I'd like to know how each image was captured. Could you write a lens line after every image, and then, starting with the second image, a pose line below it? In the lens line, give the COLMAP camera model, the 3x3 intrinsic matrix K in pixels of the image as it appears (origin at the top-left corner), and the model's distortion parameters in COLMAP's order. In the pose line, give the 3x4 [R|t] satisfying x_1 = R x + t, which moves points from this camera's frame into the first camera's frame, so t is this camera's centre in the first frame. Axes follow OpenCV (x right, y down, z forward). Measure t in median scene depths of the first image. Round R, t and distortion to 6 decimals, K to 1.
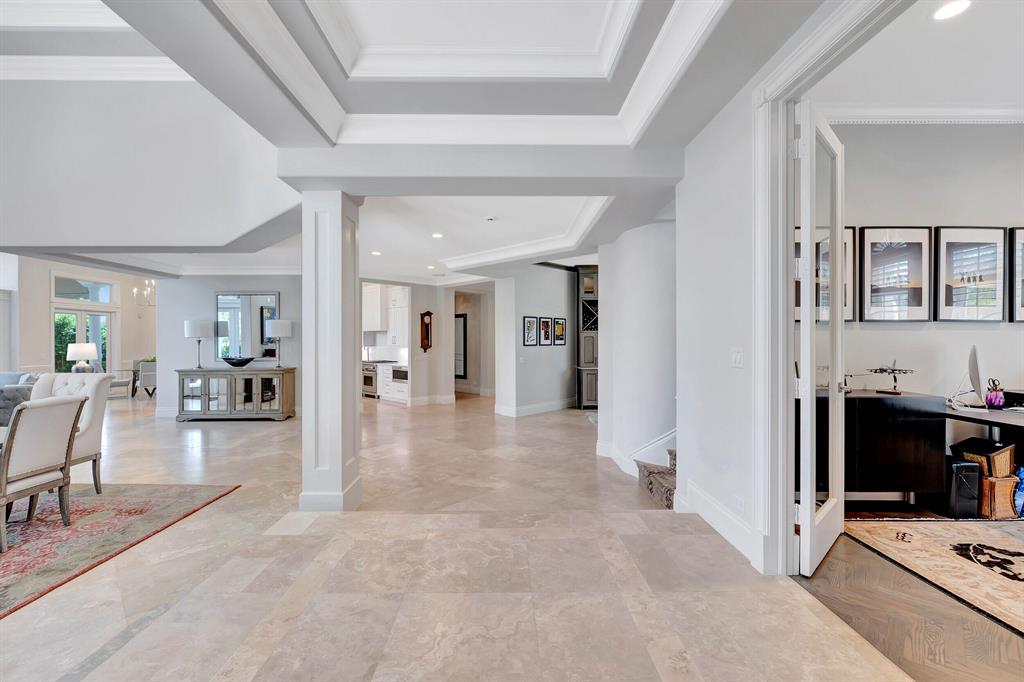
lens RADIAL K [[435.9, 0, 510.8], [0, 435.9, 340.9], [0, 0, 1]] dist [0.019097, 0.000031]
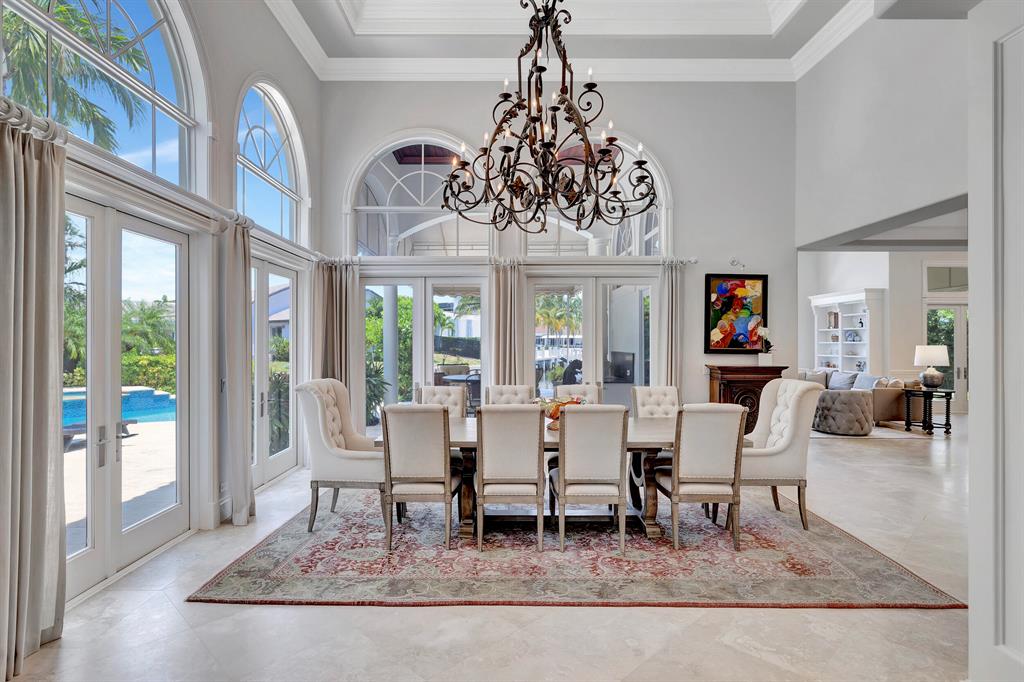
lens RADIAL K [[542.3, 0, 511.3], [0, 542.3, 340.4], [0, 0, 1]] dist [0.001244, 0.000610]
pose [[-0.014709, 0.001919, -0.999890, 0.095976], [-0.004405, 0.999988, 0.001984, -0.005367], [0.999882, 0.004434, -0.014701, 0.554868]]
